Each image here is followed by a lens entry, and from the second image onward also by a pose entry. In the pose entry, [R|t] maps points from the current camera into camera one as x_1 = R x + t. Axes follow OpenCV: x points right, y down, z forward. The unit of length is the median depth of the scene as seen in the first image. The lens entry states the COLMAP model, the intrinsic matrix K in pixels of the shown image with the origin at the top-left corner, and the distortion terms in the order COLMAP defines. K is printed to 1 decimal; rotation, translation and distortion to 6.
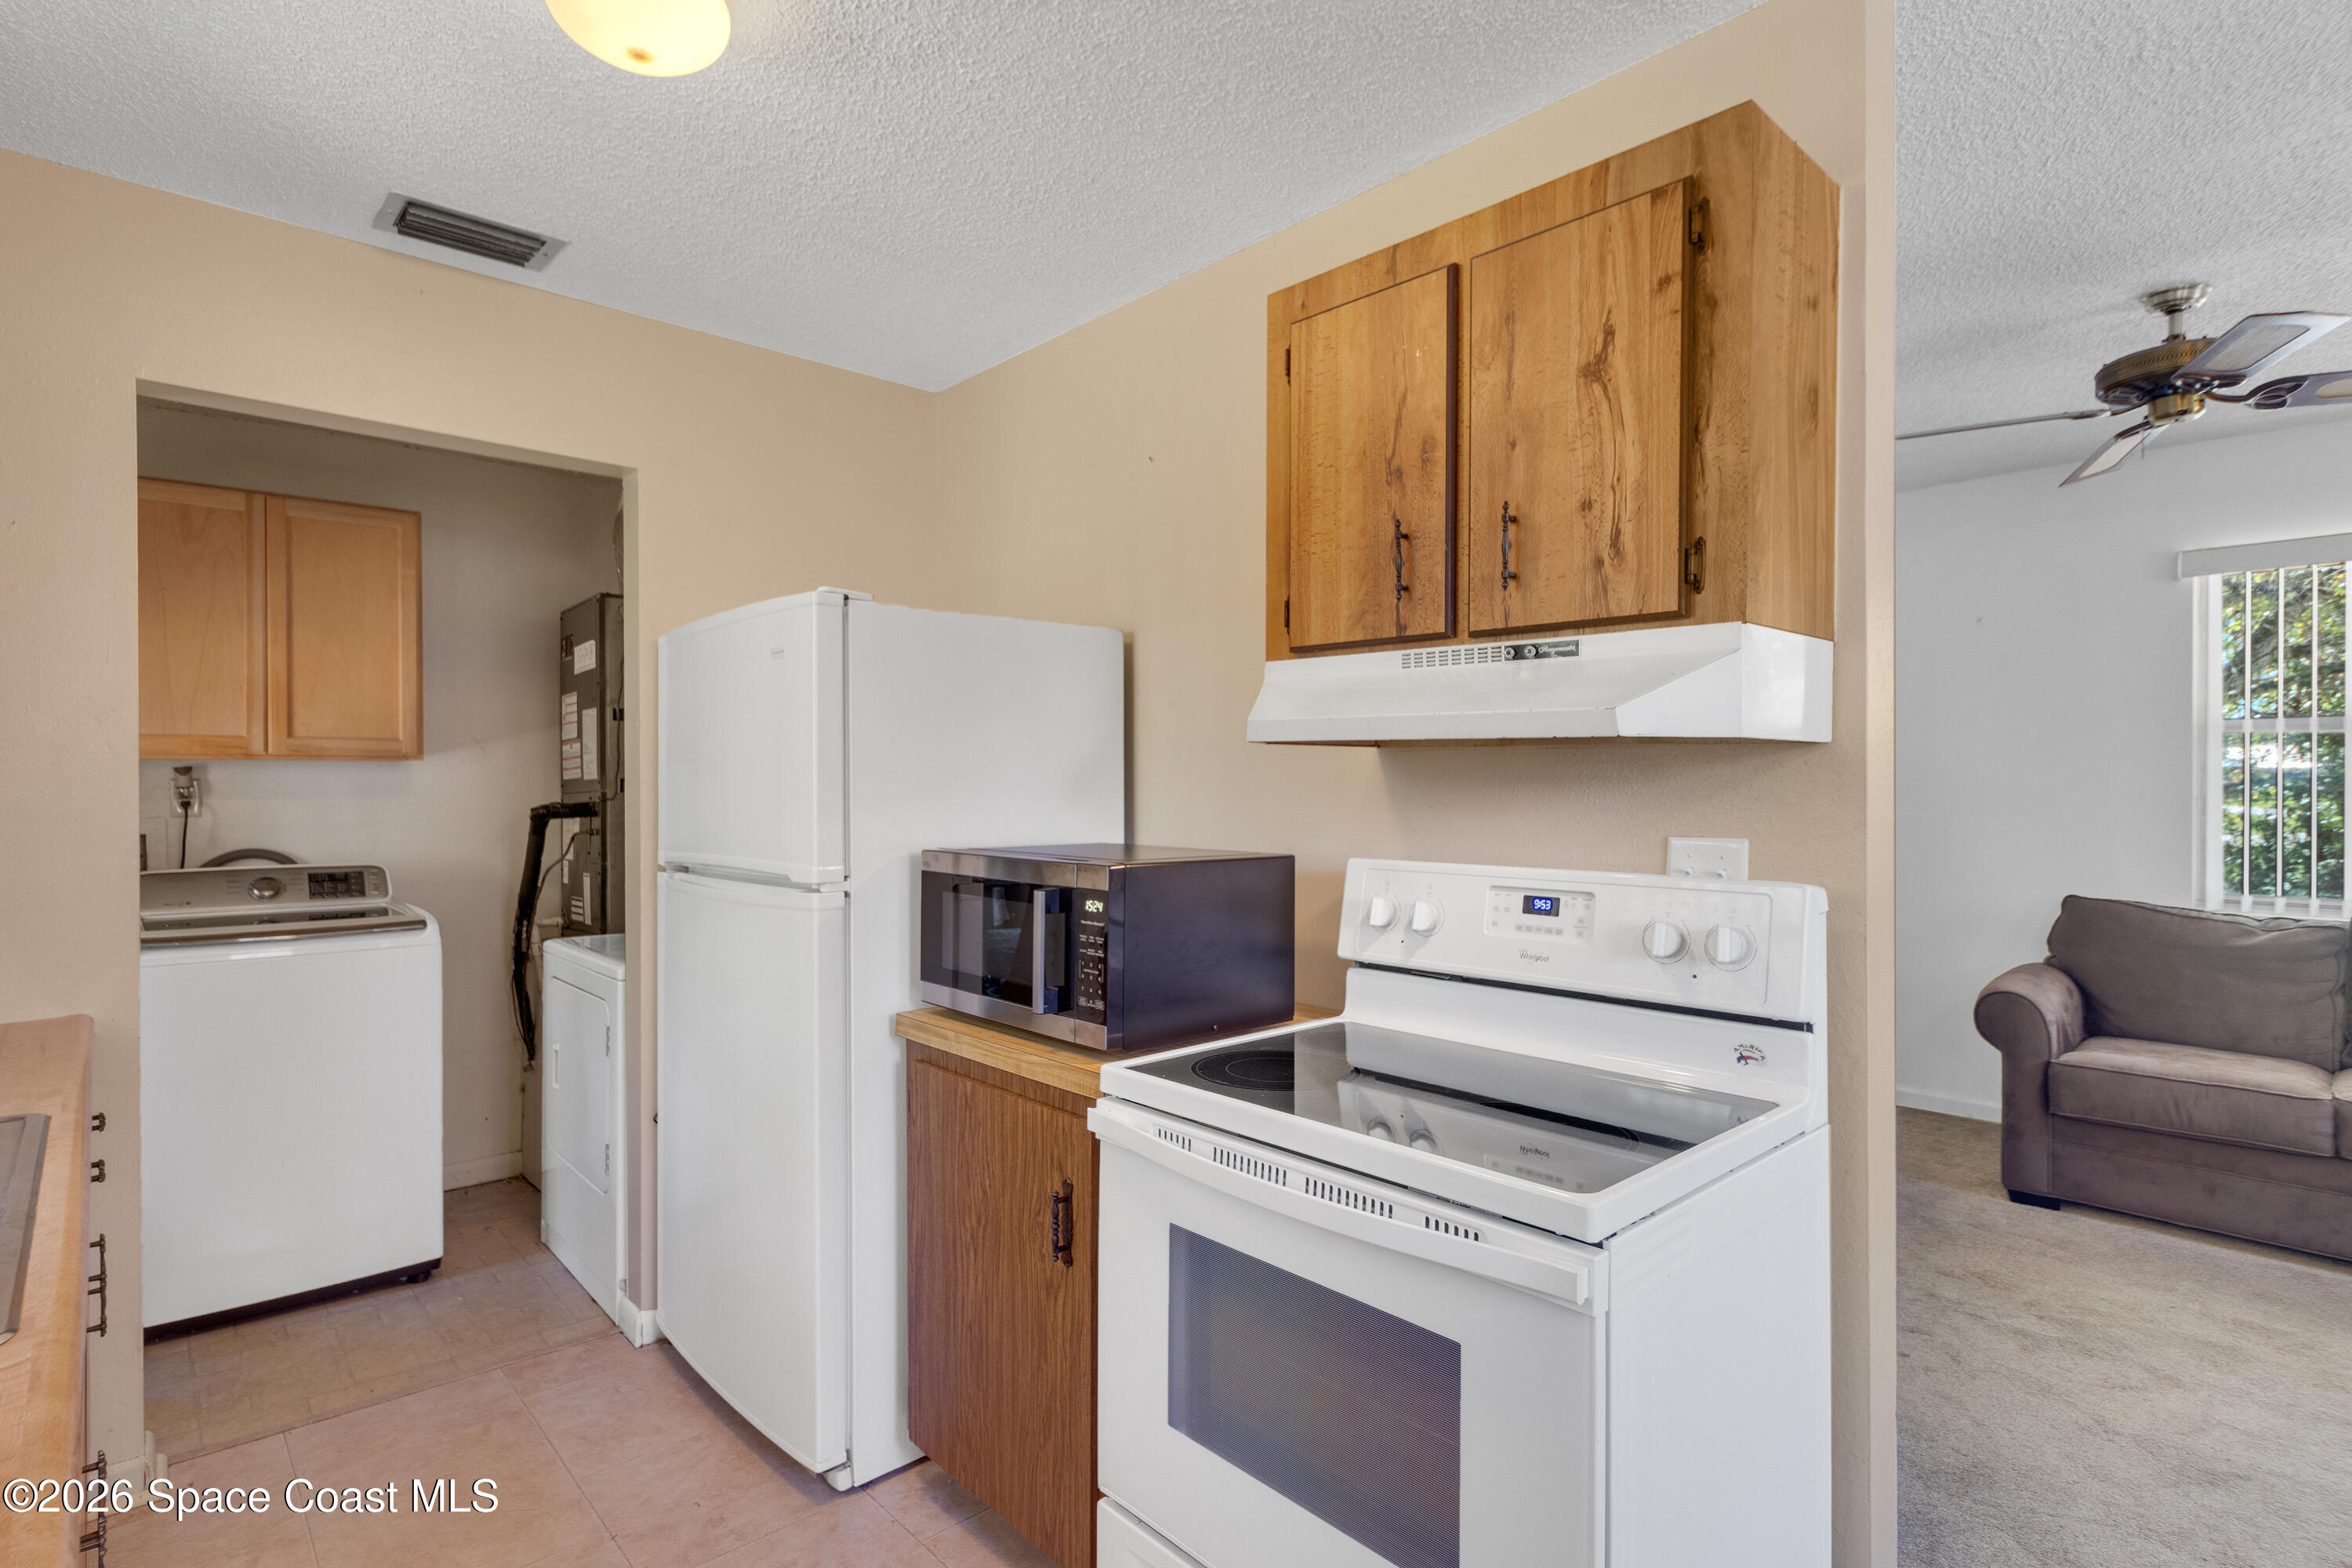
lens RADIAL K [[1128.0, 0, 1176.0], [0, 1128.0, 784.0], [0, 0, 1]] dist [0.000012, -0.000721]
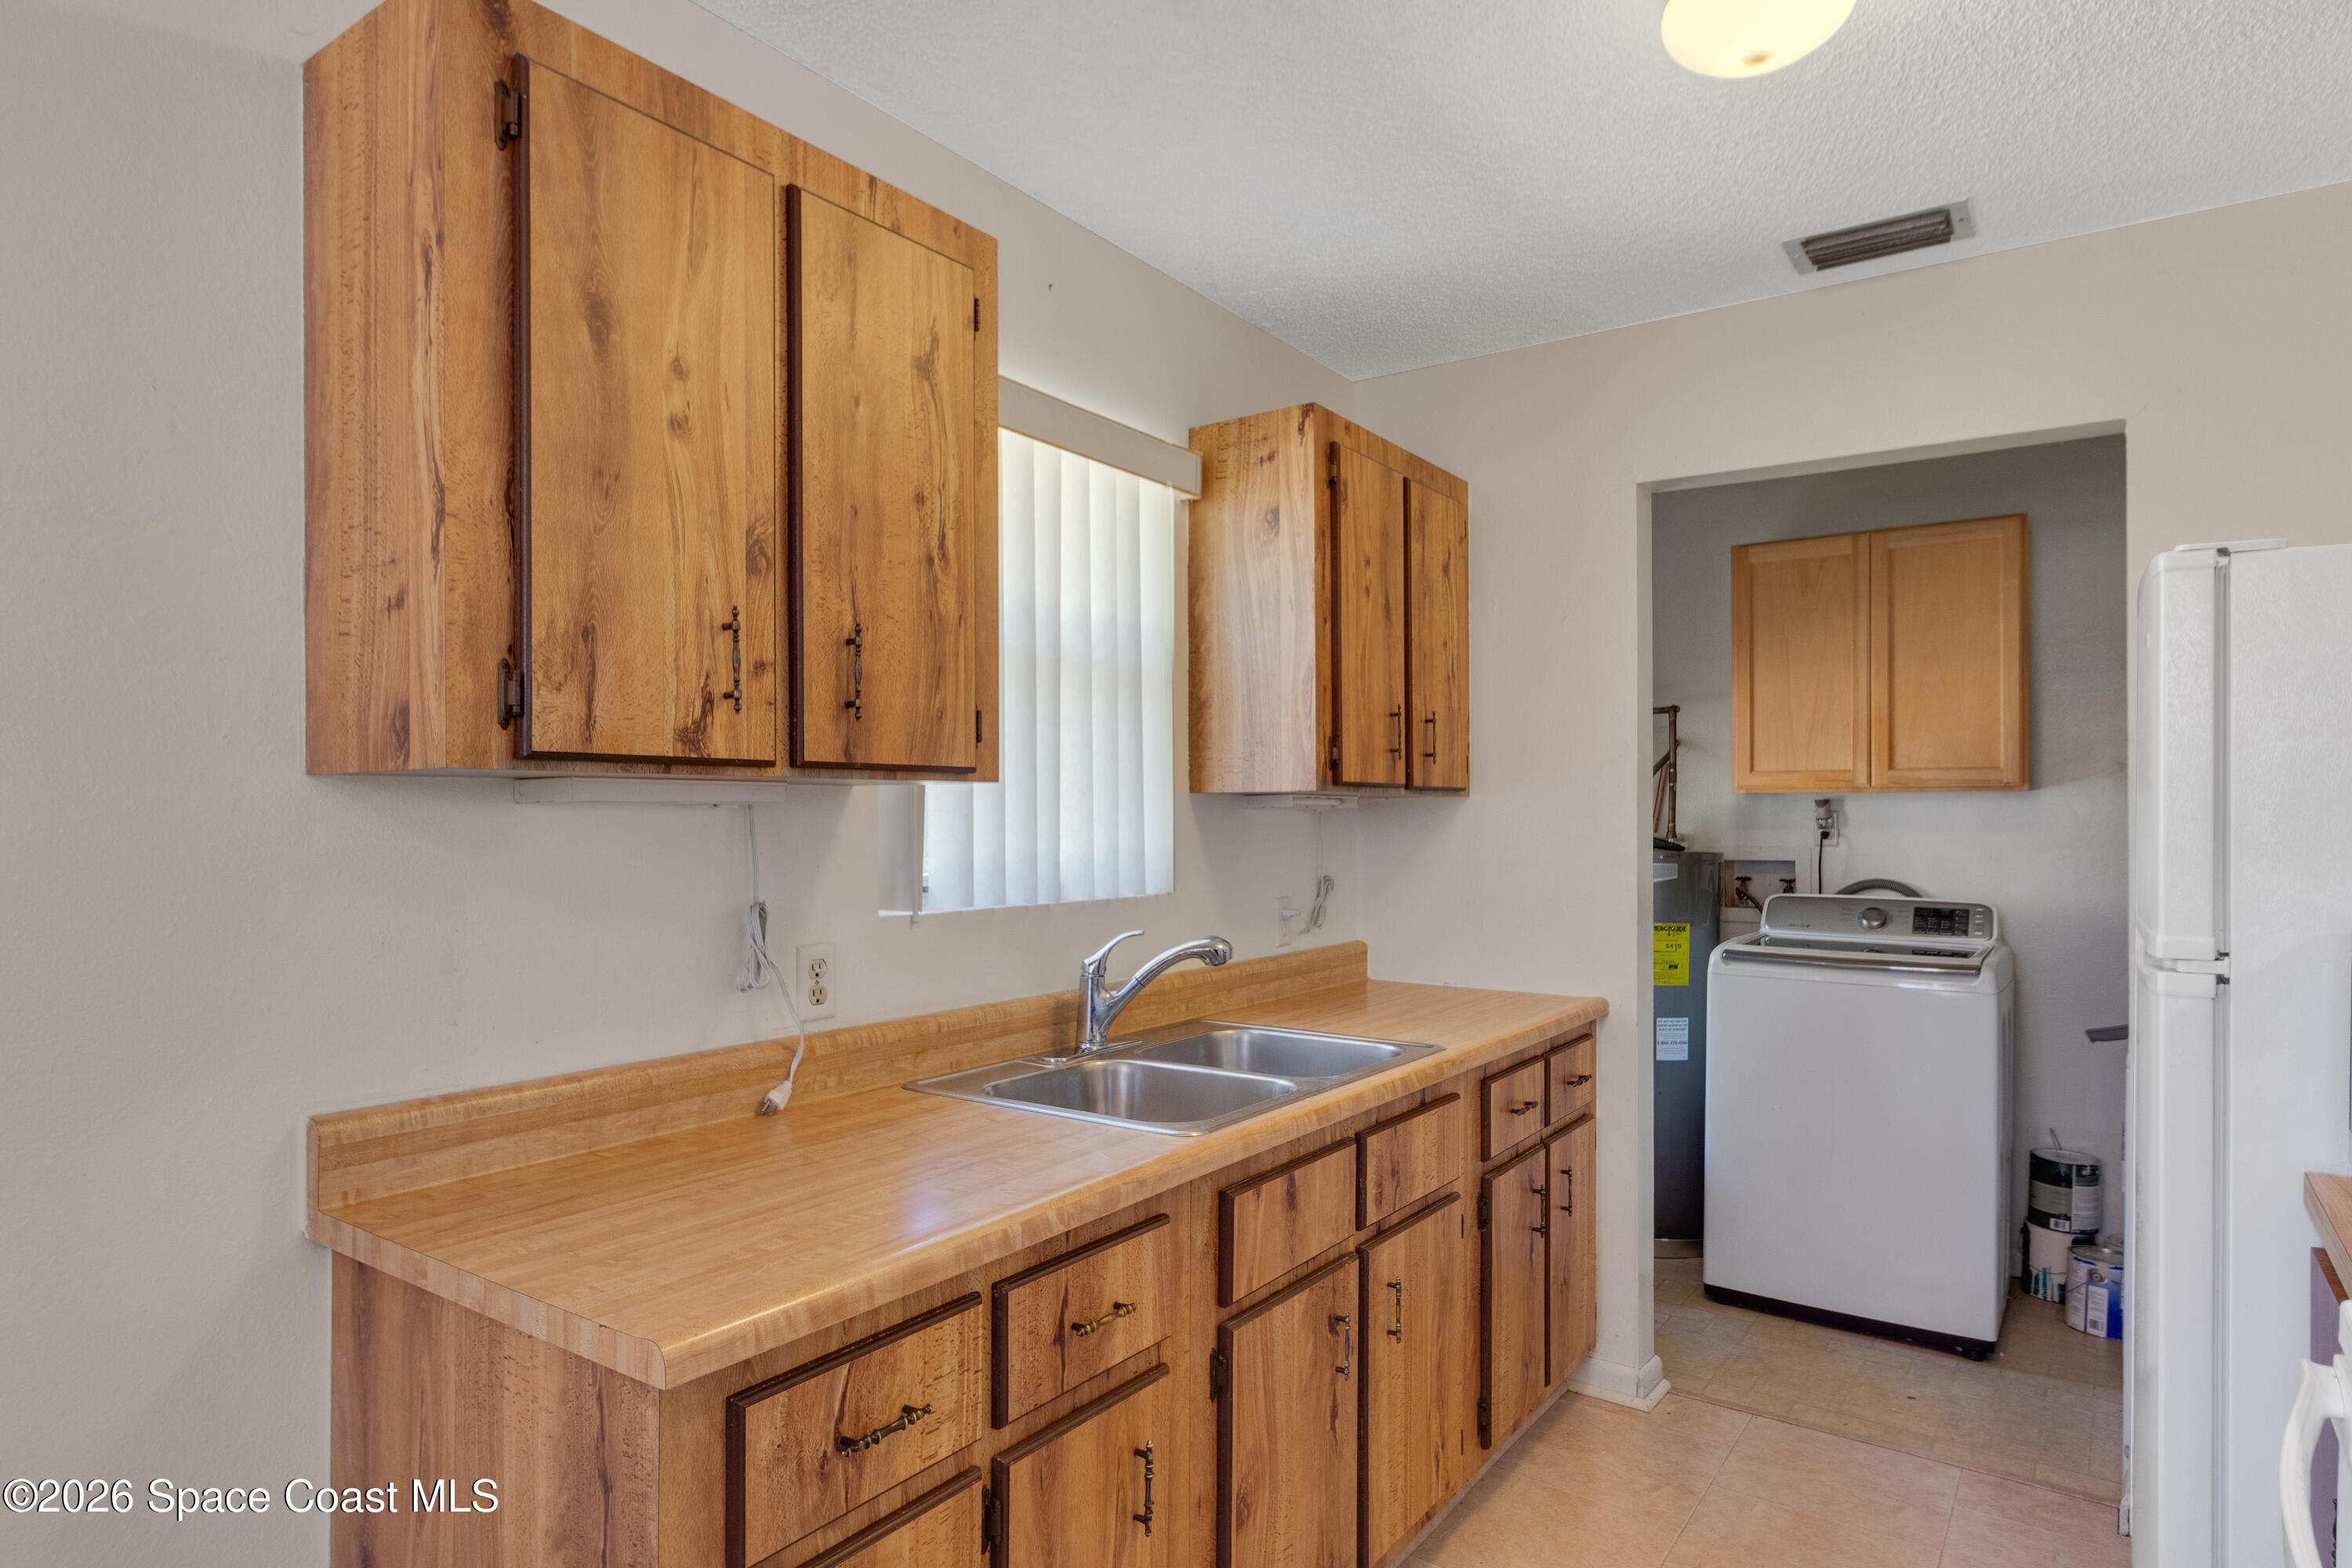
lens RADIAL K [[1378.3, 0, 1221.5], [0, 1378.3, 811.9], [0, 0, 1]] dist [0.003526, 0.000853]
pose [[0.225897, 0.001397, -0.974150, 0.302339], [-0.003159, 0.999995, 0.000702, -0.003140], [0.974146, 0.002919, 0.225900, 0.157251]]
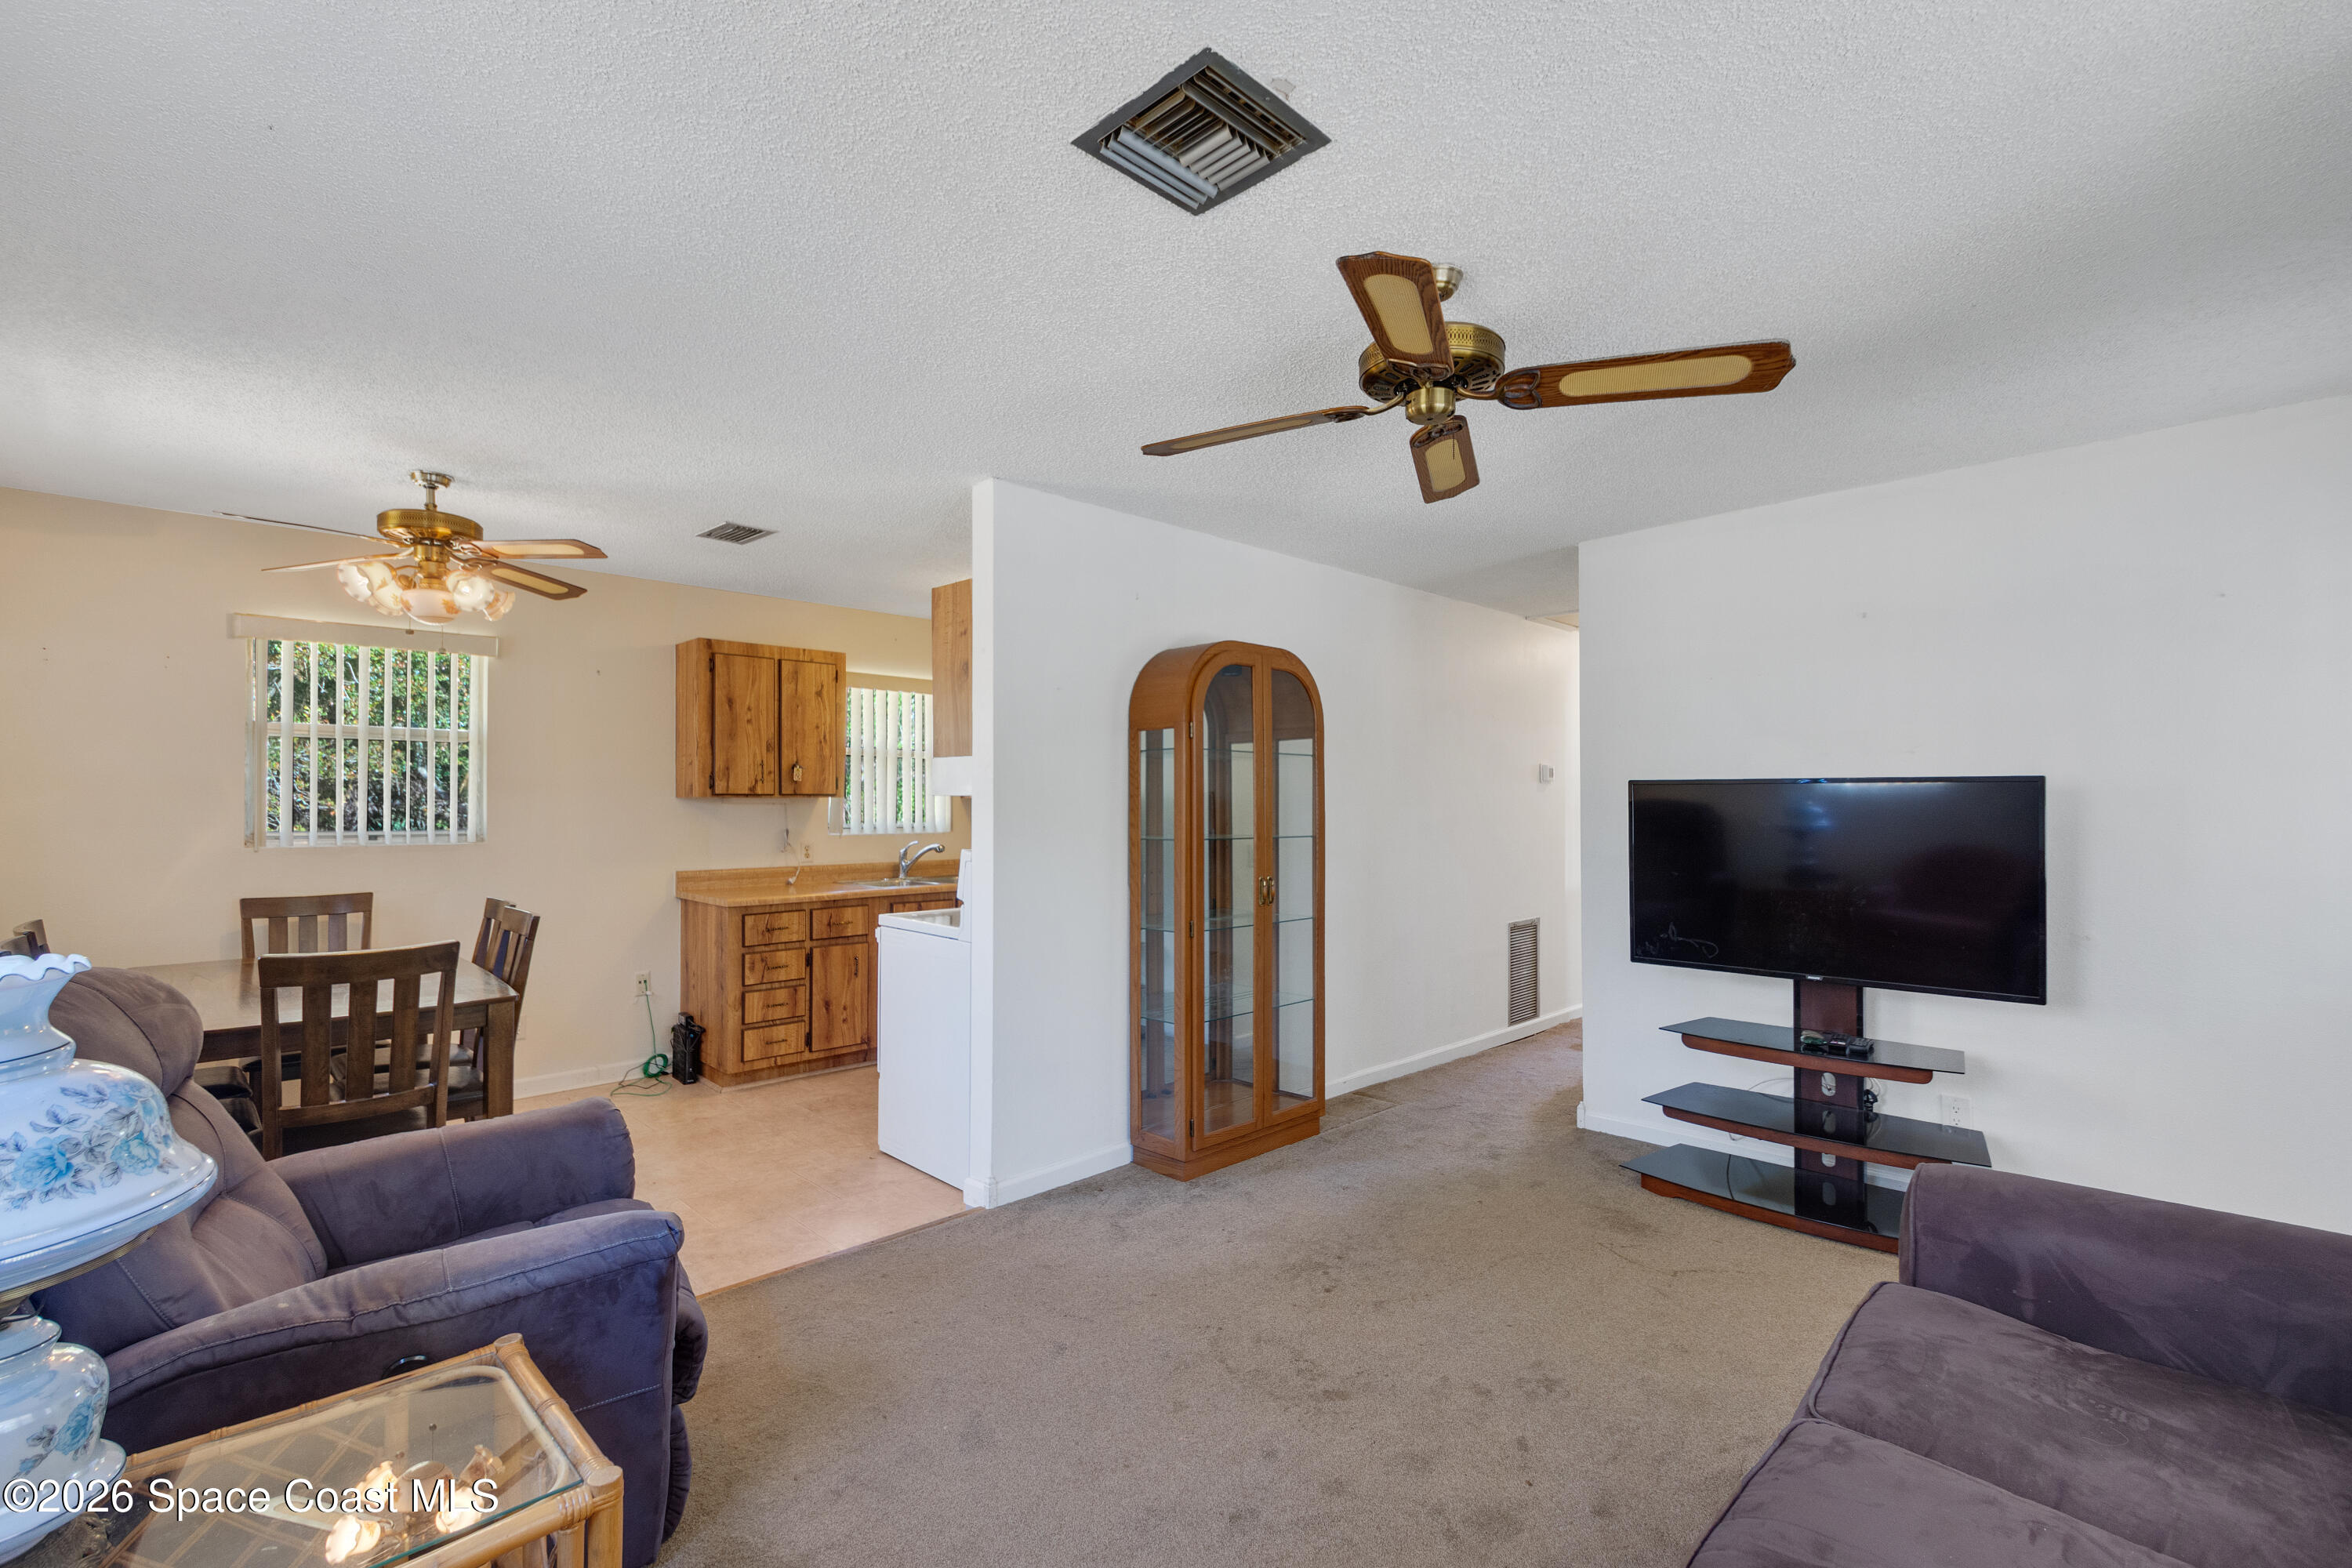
lens RADIAL K [[1046.2, 0, 1176.8], [0, 1046.2, 800.6], [0, 0, 1]] dist [0.001996, -0.009071]
pose [[0.052599, 0.003313, -0.998610, 0.924346], [-0.002789, 0.999991, 0.003170, -0.010992], [0.998612, 0.002618, 0.052607, 0.427679]]
